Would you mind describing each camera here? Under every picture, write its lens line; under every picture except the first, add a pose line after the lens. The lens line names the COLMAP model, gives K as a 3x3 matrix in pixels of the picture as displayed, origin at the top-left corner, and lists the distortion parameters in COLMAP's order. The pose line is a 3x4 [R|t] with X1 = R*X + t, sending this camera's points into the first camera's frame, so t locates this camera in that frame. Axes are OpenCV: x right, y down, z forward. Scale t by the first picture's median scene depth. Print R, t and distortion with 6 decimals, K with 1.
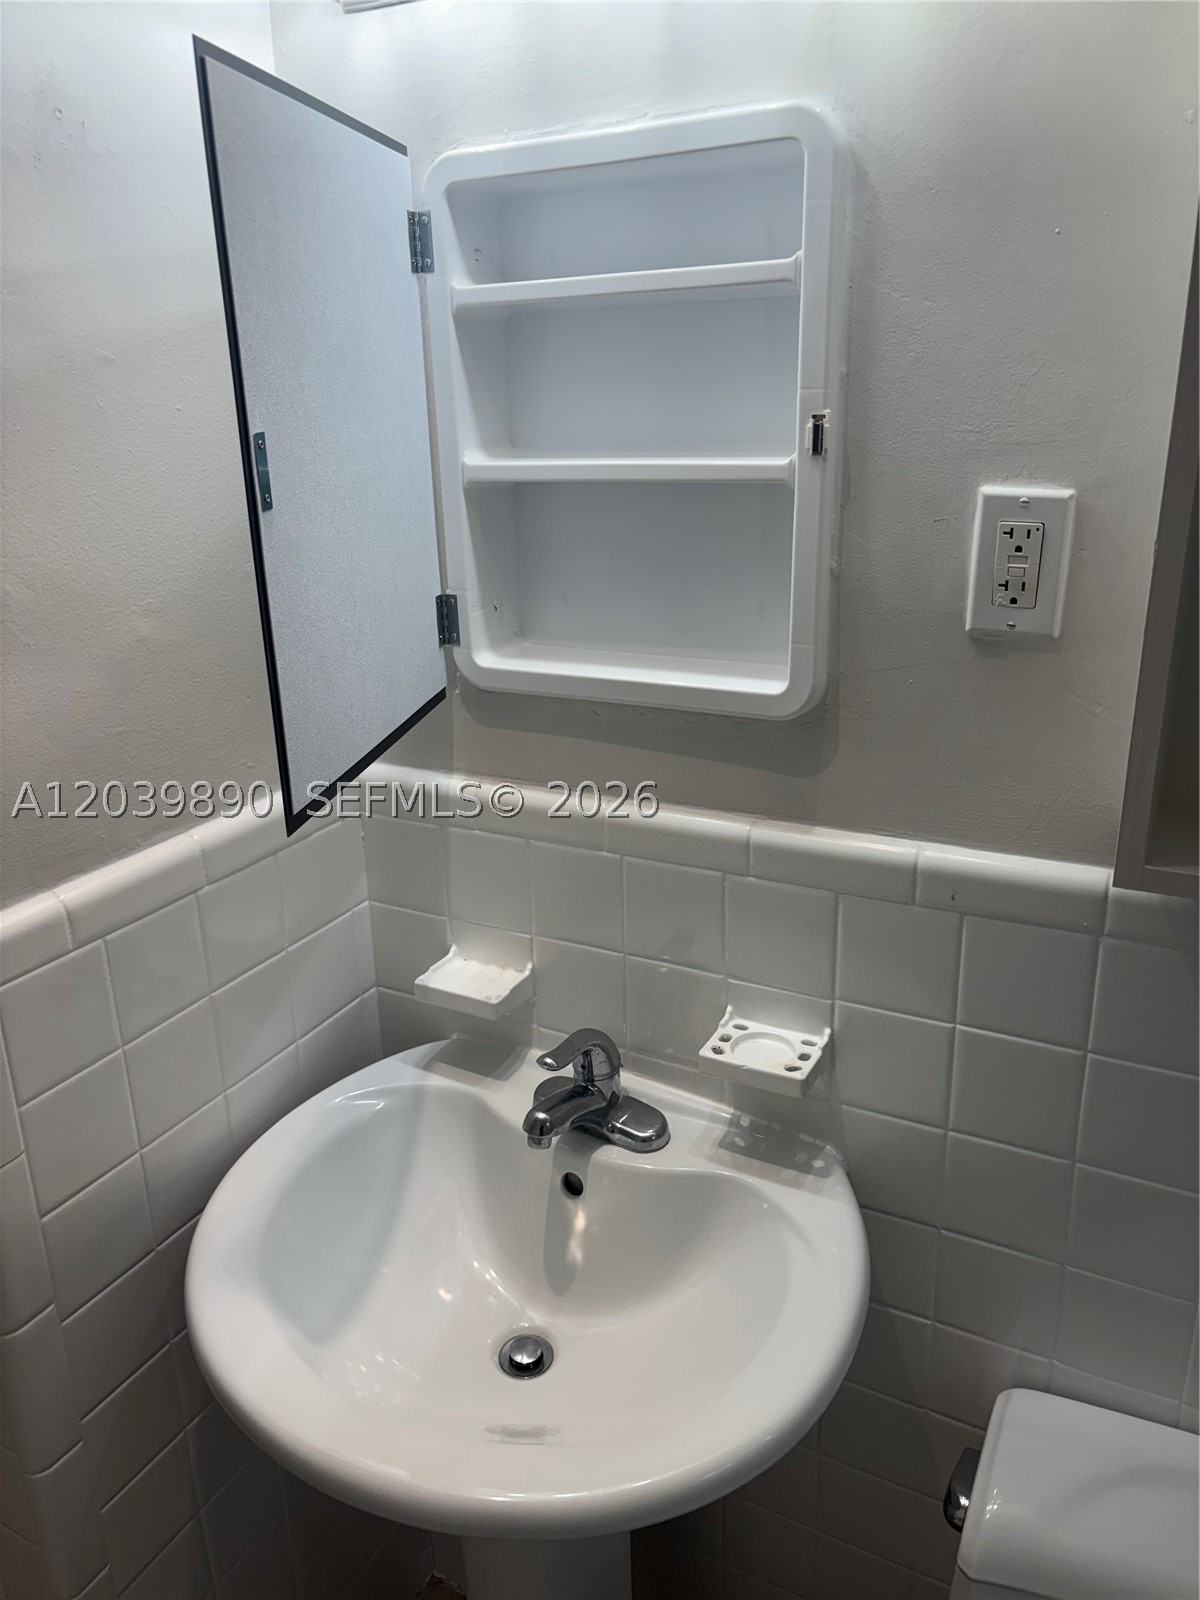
lens RADIAL K [[1203.0, 0, 571.0], [0, 1203.0, 787.0], [0, 0, 1]] dist [0.025638, -0.032419]
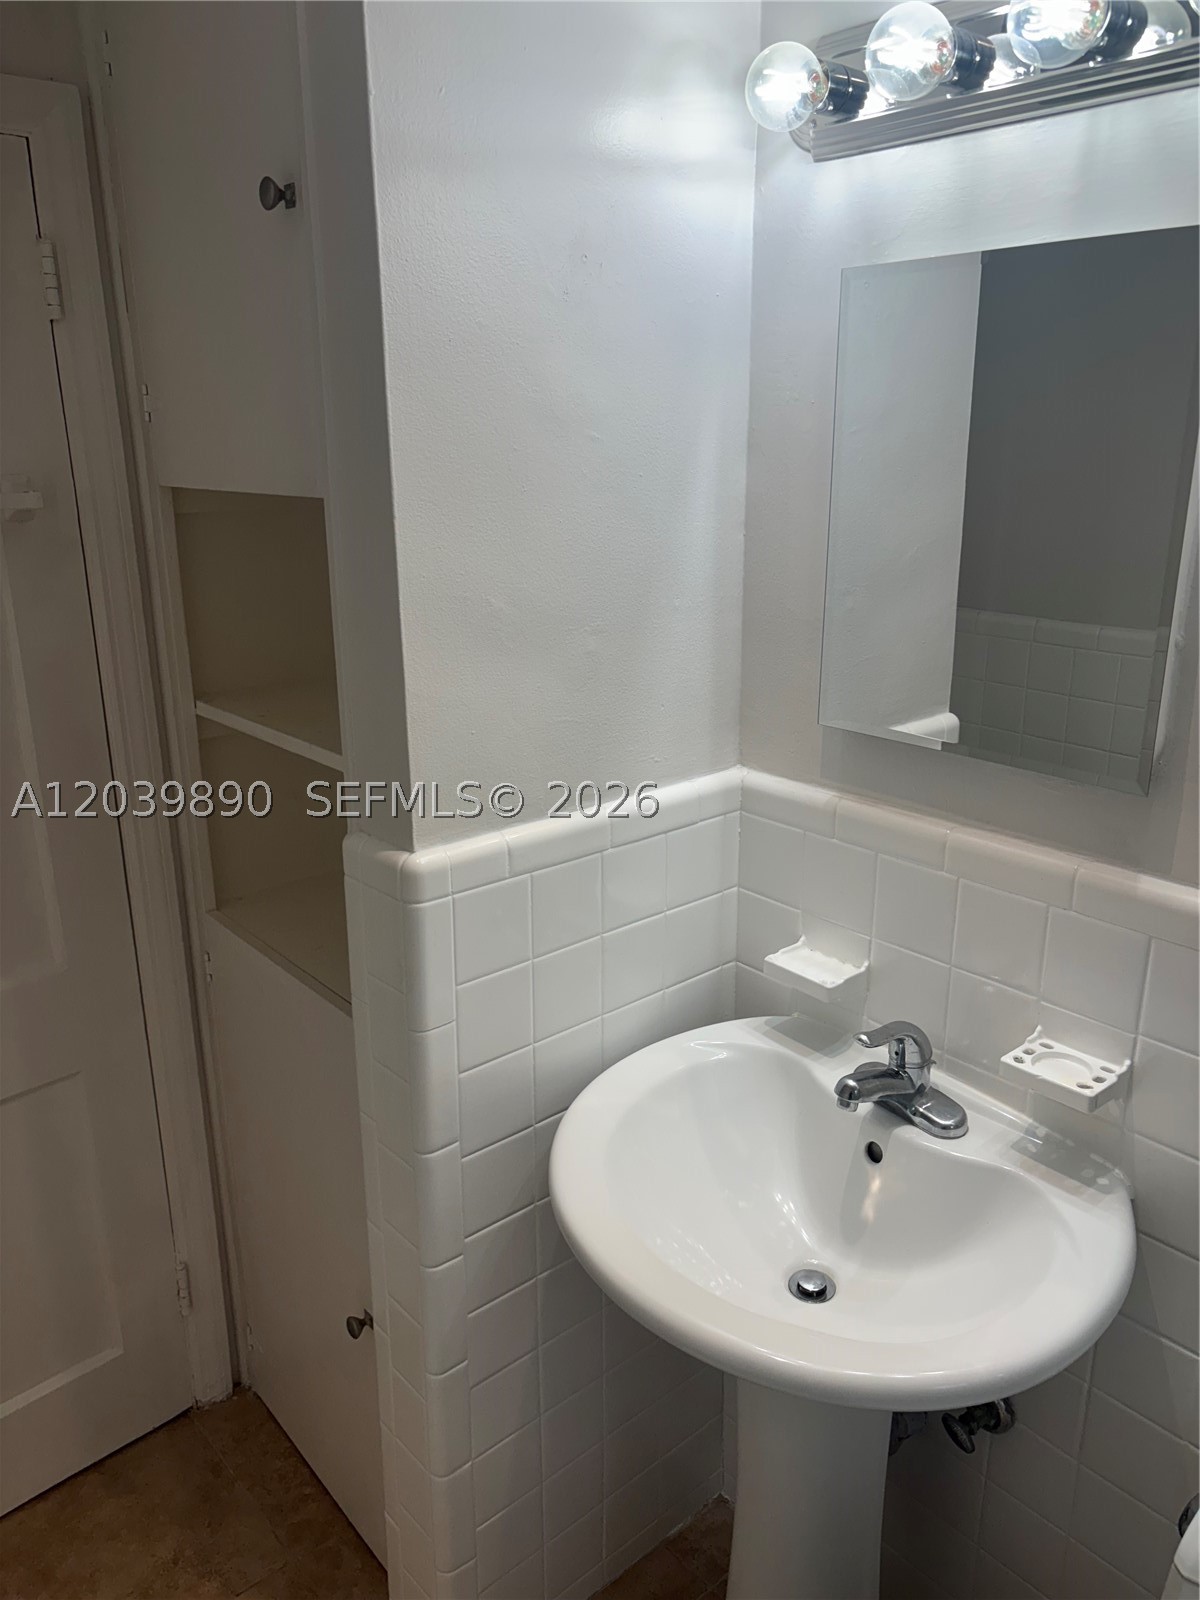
lens RADIAL K [[1203.0, 0, 589.7], [0, 1203.0, 800.1], [0, 0, 1]] dist [0.025638, -0.032419]
pose [[0.935985, 0.129593, -0.327320, 0.081771], [-0.137332, 0.990525, -0.000536, 0.033646], [0.324149, 0.045453, 0.944913, -0.197529]]
